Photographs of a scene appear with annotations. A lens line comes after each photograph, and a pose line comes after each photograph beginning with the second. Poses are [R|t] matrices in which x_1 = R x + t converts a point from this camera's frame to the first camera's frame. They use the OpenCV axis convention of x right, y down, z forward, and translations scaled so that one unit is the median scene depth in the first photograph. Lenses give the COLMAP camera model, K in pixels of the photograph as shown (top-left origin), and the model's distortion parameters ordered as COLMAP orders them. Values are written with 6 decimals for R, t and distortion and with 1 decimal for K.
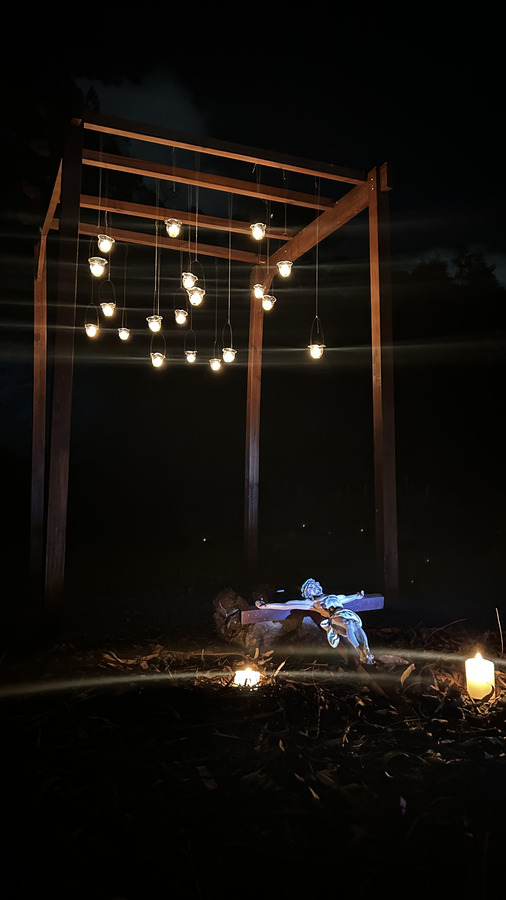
lens RADIAL K [[694.6, 0, 253.0], [0, 694.6, 450.0], [0, 0, 1]] dist [-0.000065, 0.000287]
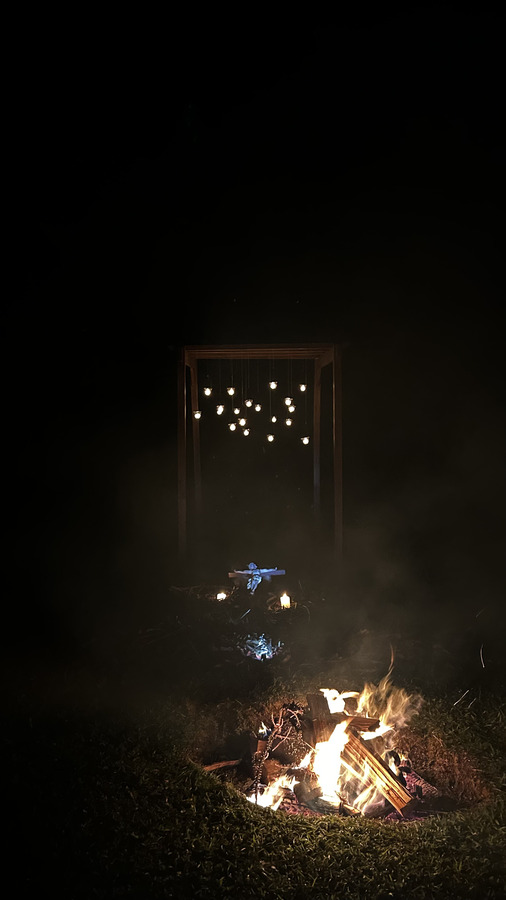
lens RADIAL K [[694.6, 0, 253.0], [0, 694.6, 450.0], [0, 0, 1]] dist [-0.000065, 0.000287]
pose [[0.929047, -0.000580, -0.369960, 0.960330], [0.051529, 0.990454, 0.127848, -0.528474], [0.366355, -0.137840, 0.920209, -1.269293]]
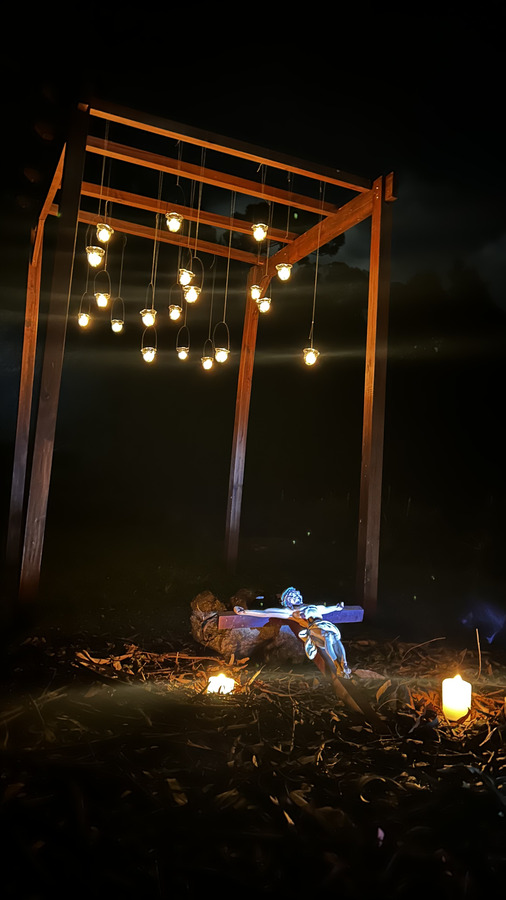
lens RADIAL K [[695.2, 0, 253.6], [0, 695.2, 453.0], [0, 0, 1]] dist [0.001023, -0.000327]
pose [[0.997616, 0.064928, 0.023364, -0.005286], [-0.065022, 0.997878, 0.003302, -0.004282], [-0.023100, -0.004813, 0.999722, 0.010969]]
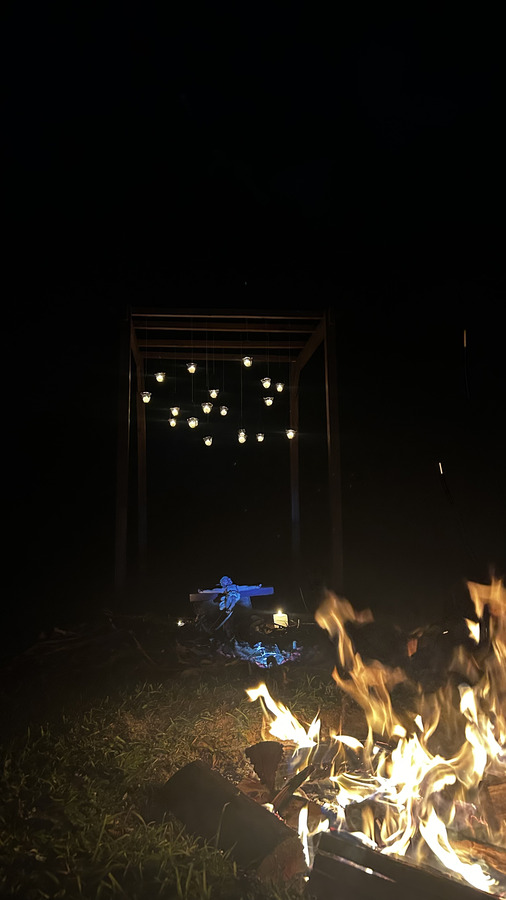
lens RADIAL K [[694.6, 0, 253.0], [0, 694.6, 450.0], [0, 0, 1]] dist [-0.000065, 0.000287]
pose [[0.957059, -0.060511, -0.283507, 0.608832], [0.046463, 0.997348, -0.056021, -0.037171], [0.286145, 0.040443, 0.957332, -0.659784]]
